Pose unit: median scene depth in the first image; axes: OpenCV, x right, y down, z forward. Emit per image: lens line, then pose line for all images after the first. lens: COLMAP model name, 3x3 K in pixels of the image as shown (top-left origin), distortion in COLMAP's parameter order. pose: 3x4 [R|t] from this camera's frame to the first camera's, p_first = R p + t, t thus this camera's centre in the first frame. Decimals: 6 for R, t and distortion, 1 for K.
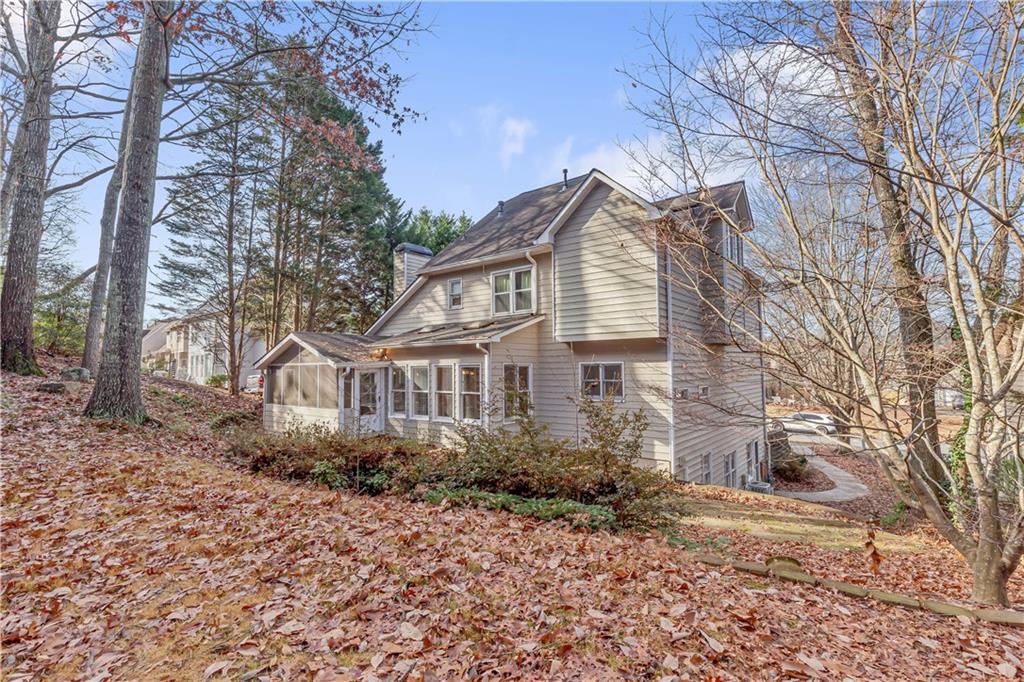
lens RADIAL K [[481.0, 0, 512.6], [0, 481.0, 333.8], [0, 0, 1]] dist [0.005057, 0.000149]
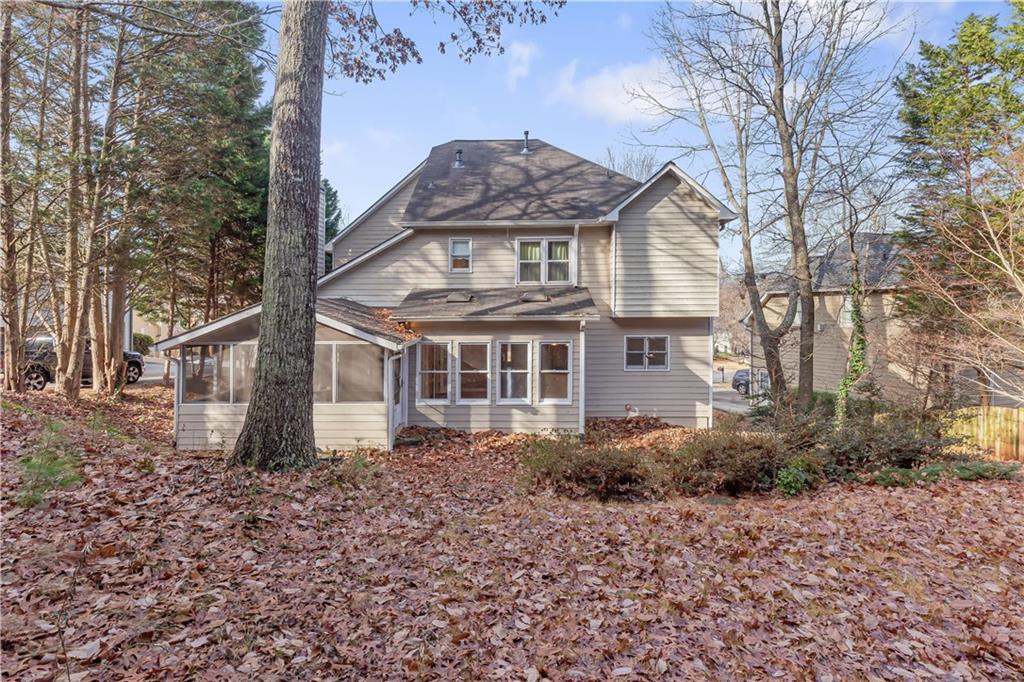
lens RADIAL K [[499.9, 0, 512.4], [0, 499.9, 301.5], [0, 0, 1]] dist [0.000154, 0.000011]
pose [[0.792667, 0.014861, 0.609474, -0.684876], [-0.046100, 0.998302, 0.035615, -0.041085], [-0.607910, -0.056328, 0.792005, 0.254984]]
